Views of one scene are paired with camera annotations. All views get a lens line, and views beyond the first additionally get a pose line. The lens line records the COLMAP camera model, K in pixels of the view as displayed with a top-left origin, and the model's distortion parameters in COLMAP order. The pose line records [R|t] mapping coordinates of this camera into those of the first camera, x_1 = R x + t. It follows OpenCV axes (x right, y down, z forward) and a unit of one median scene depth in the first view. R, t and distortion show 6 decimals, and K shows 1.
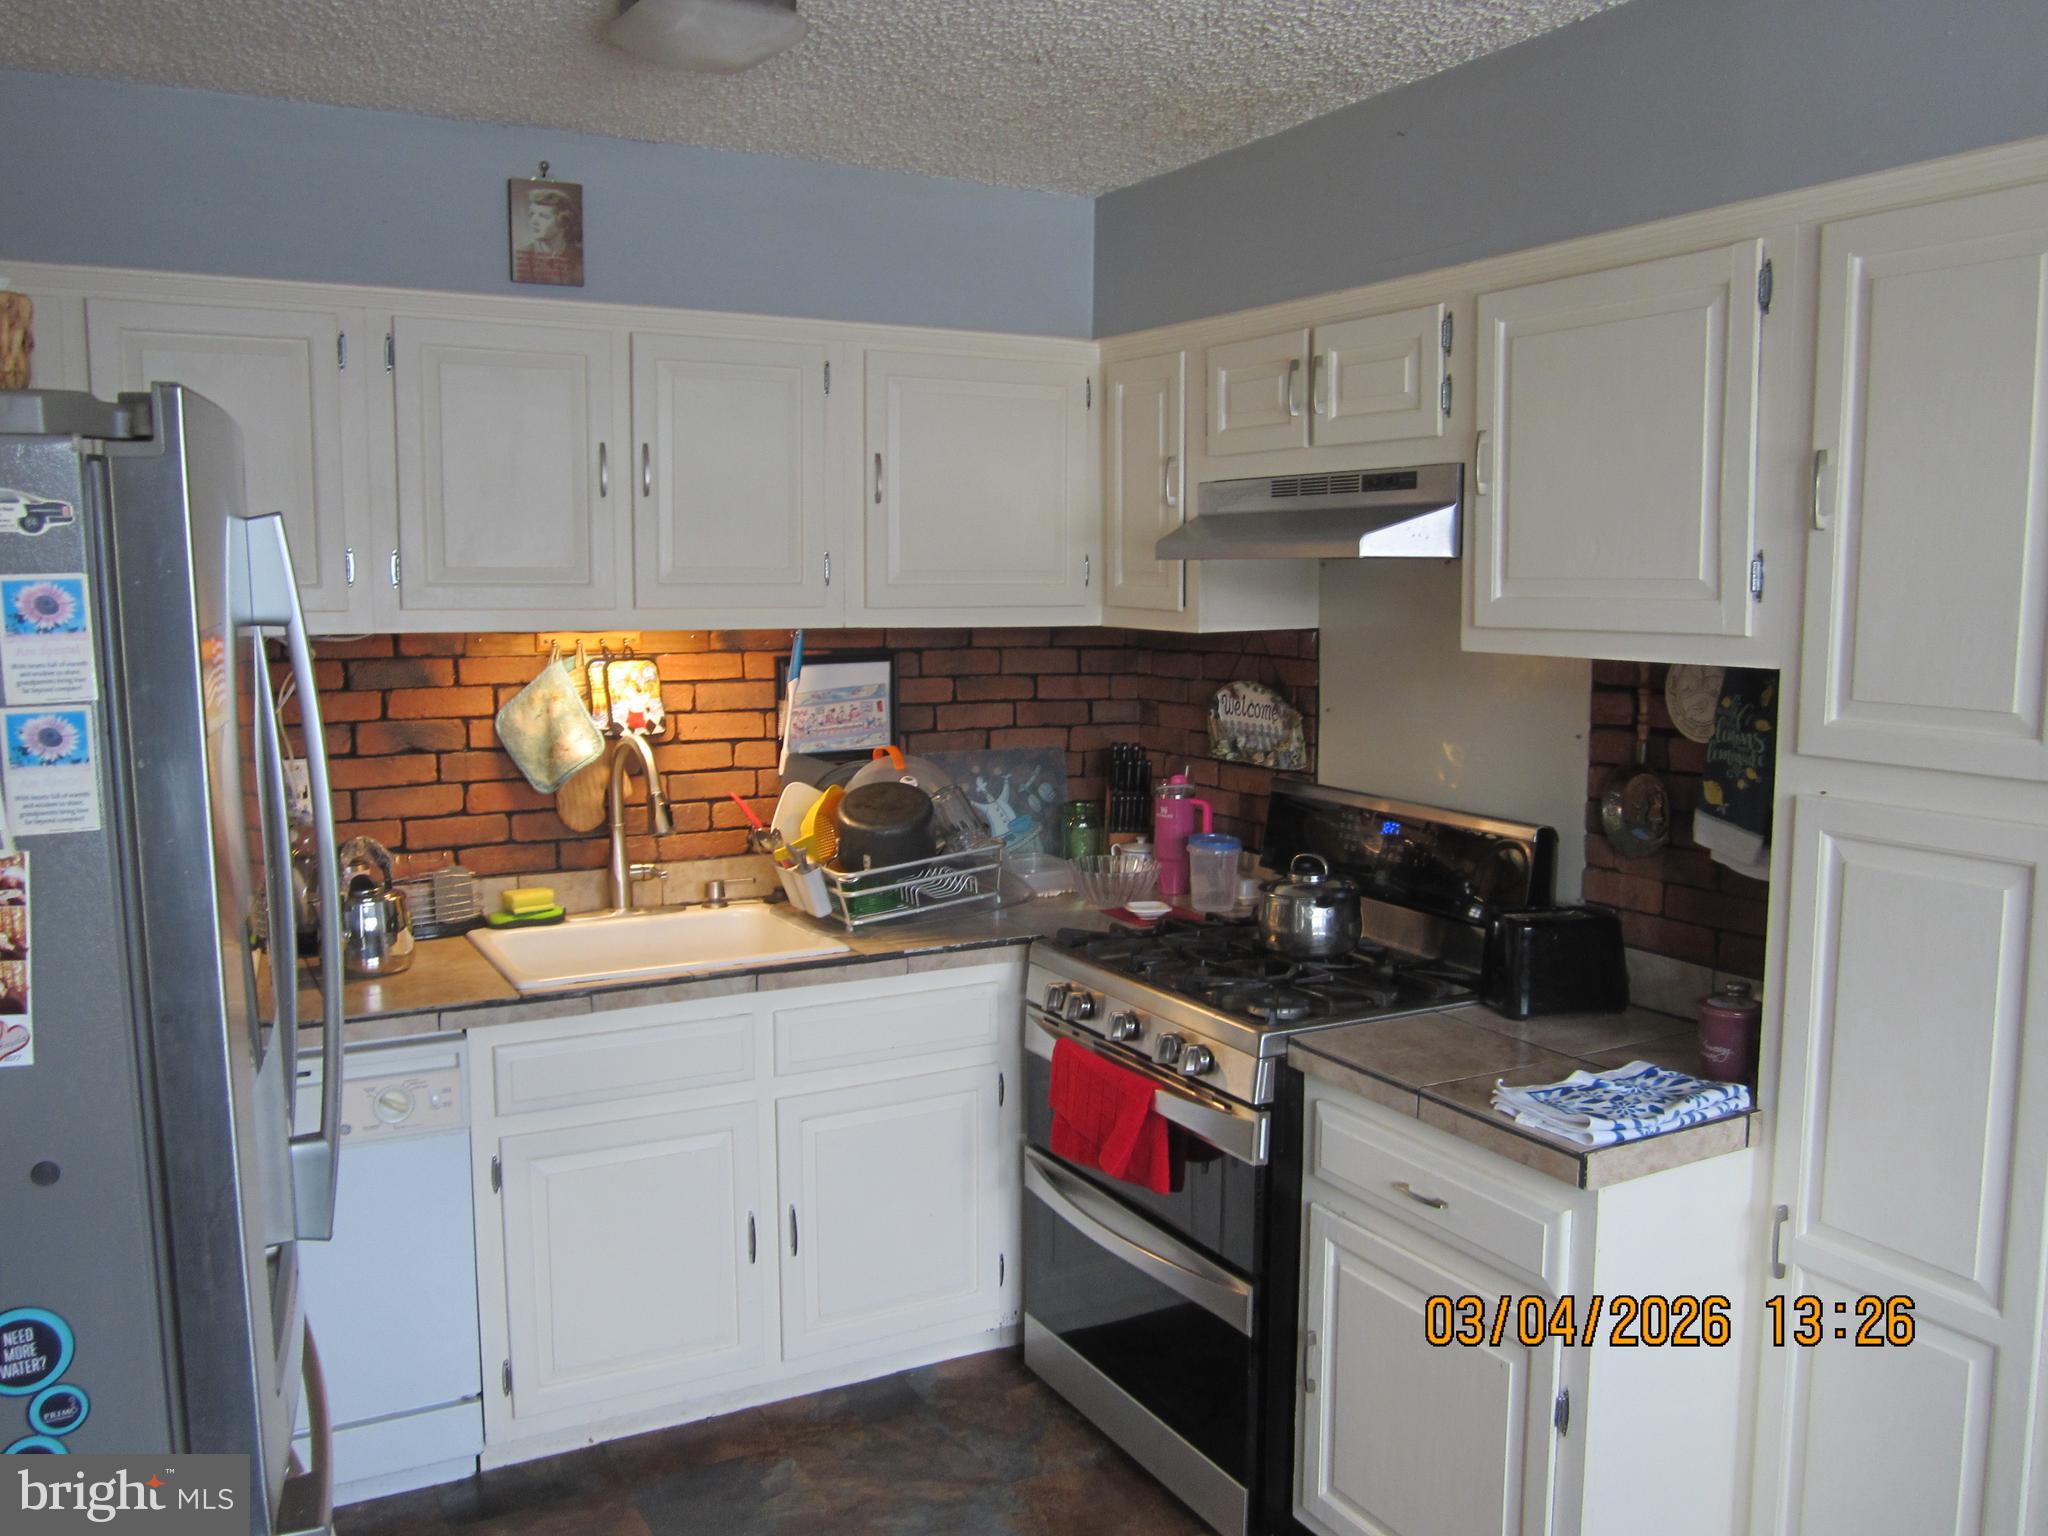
lens RADIAL K [[1687.3, 0, 1027.2], [0, 1687.3, 762.8], [0, 0, 1]] dist [-0.045049, 0.005787]
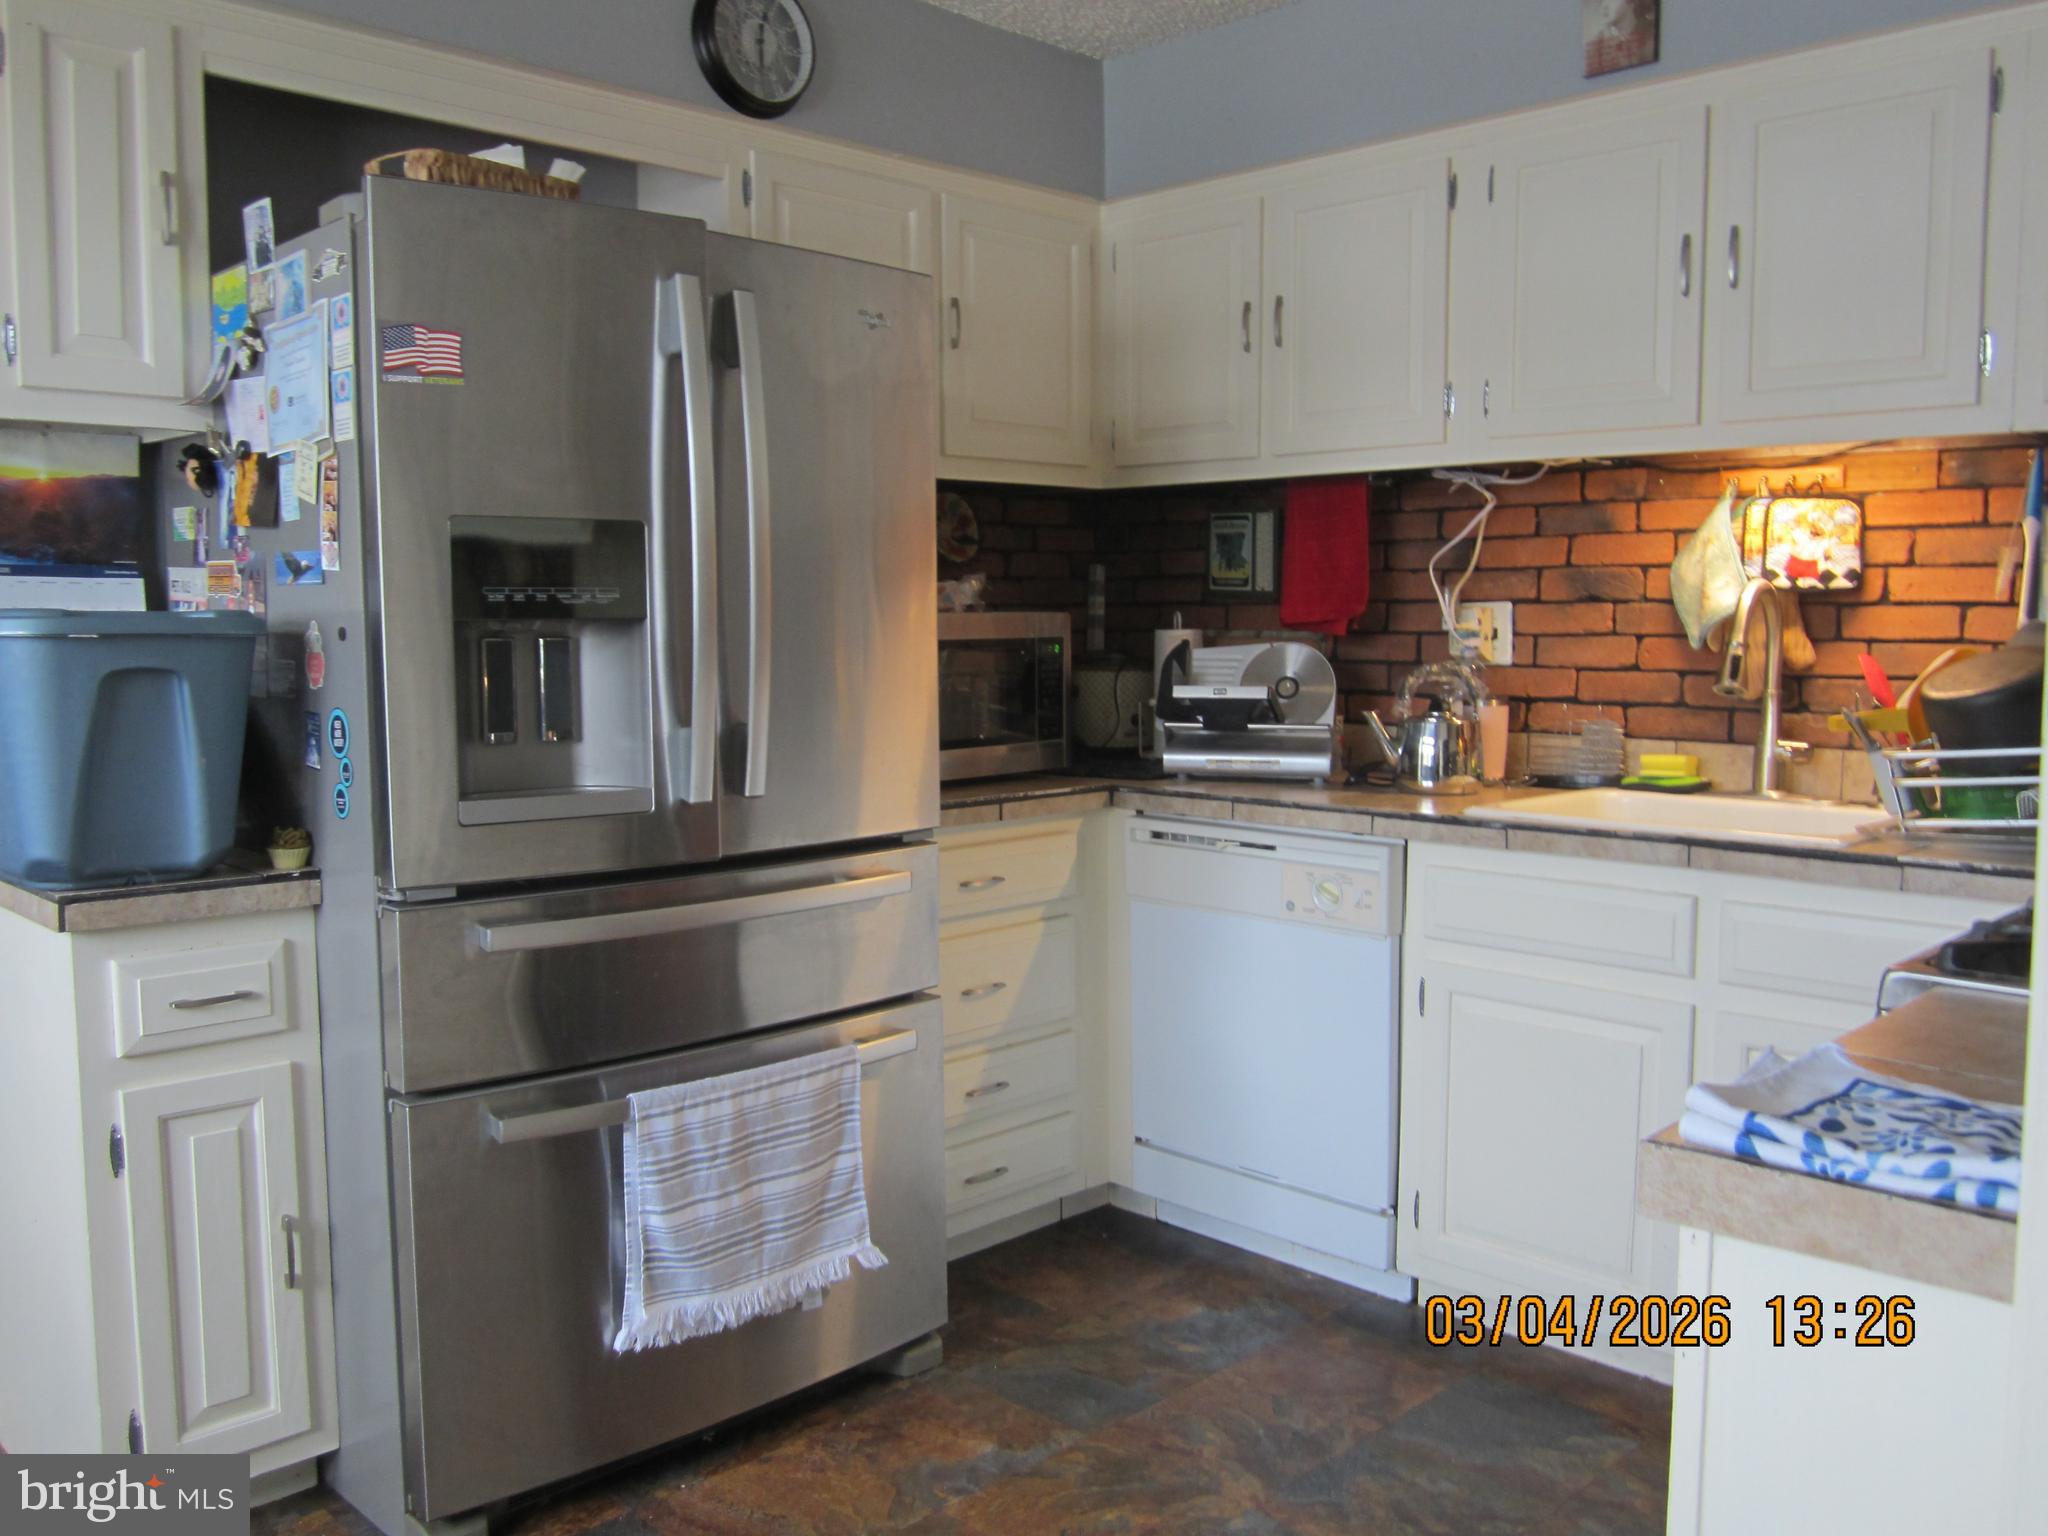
lens RADIAL K [[1687.3, 0, 1026.5], [0, 1687.3, 770.6], [0, 0, 1]] dist [-0.045049, 0.005787]
pose [[0.271594, 0.085977, -0.958564, 0.480779], [-0.110336, 0.992216, 0.057734, 0.070965], [0.956066, 0.090084, 0.278967, 0.420865]]
